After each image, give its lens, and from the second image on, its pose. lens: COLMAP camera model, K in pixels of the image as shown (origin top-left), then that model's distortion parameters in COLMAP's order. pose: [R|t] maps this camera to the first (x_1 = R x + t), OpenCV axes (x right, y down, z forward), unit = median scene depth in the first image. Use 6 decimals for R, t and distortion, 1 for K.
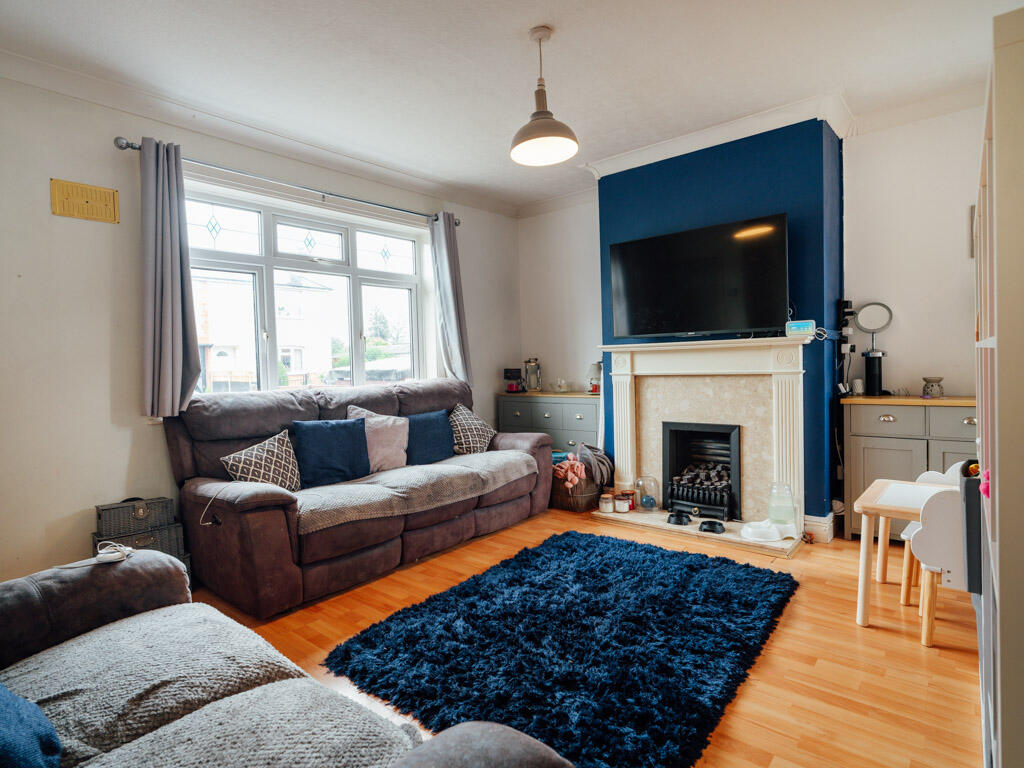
lens RADIAL K [[560.5, 0, 513.7], [0, 560.5, 379.1], [0, 0, 1]] dist [-0.003810, -0.003406]
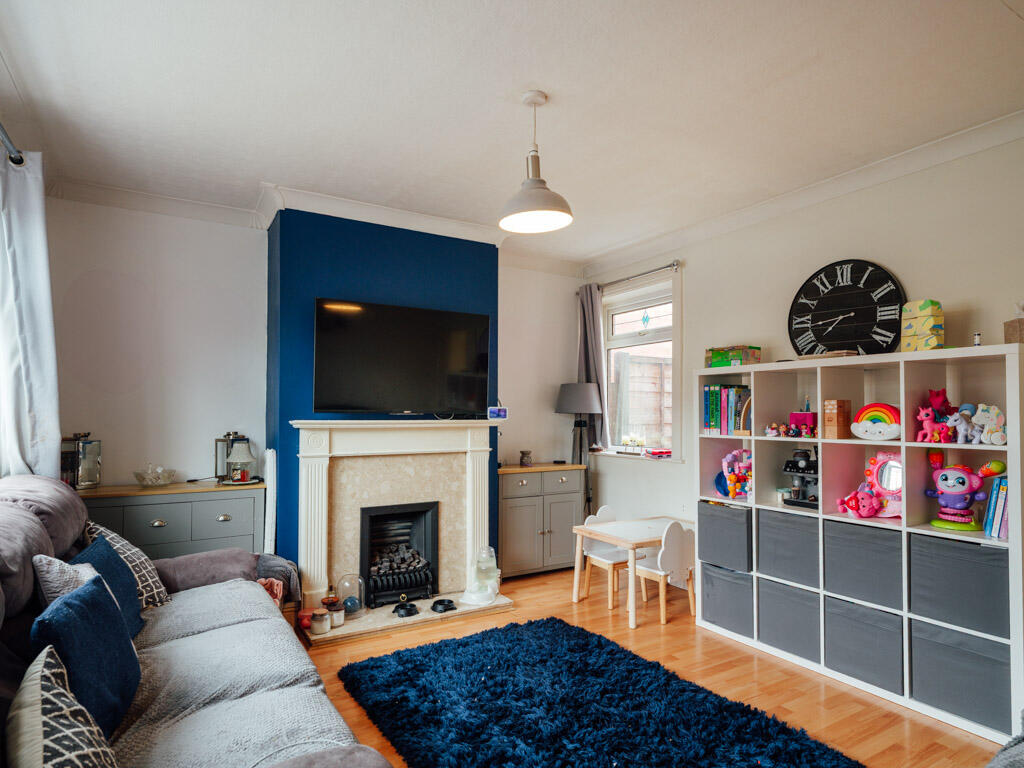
lens RADIAL K [[560.5, 0, 516.8], [0, 560.5, 405.4], [0, 0, 1]] dist [-0.003810, -0.003406]
pose [[0.329333, 0.054080, 0.942664, -0.523231], [0.024342, 0.997540, -0.065732, -0.023053], [-0.943900, 0.044594, 0.327206, 0.486539]]
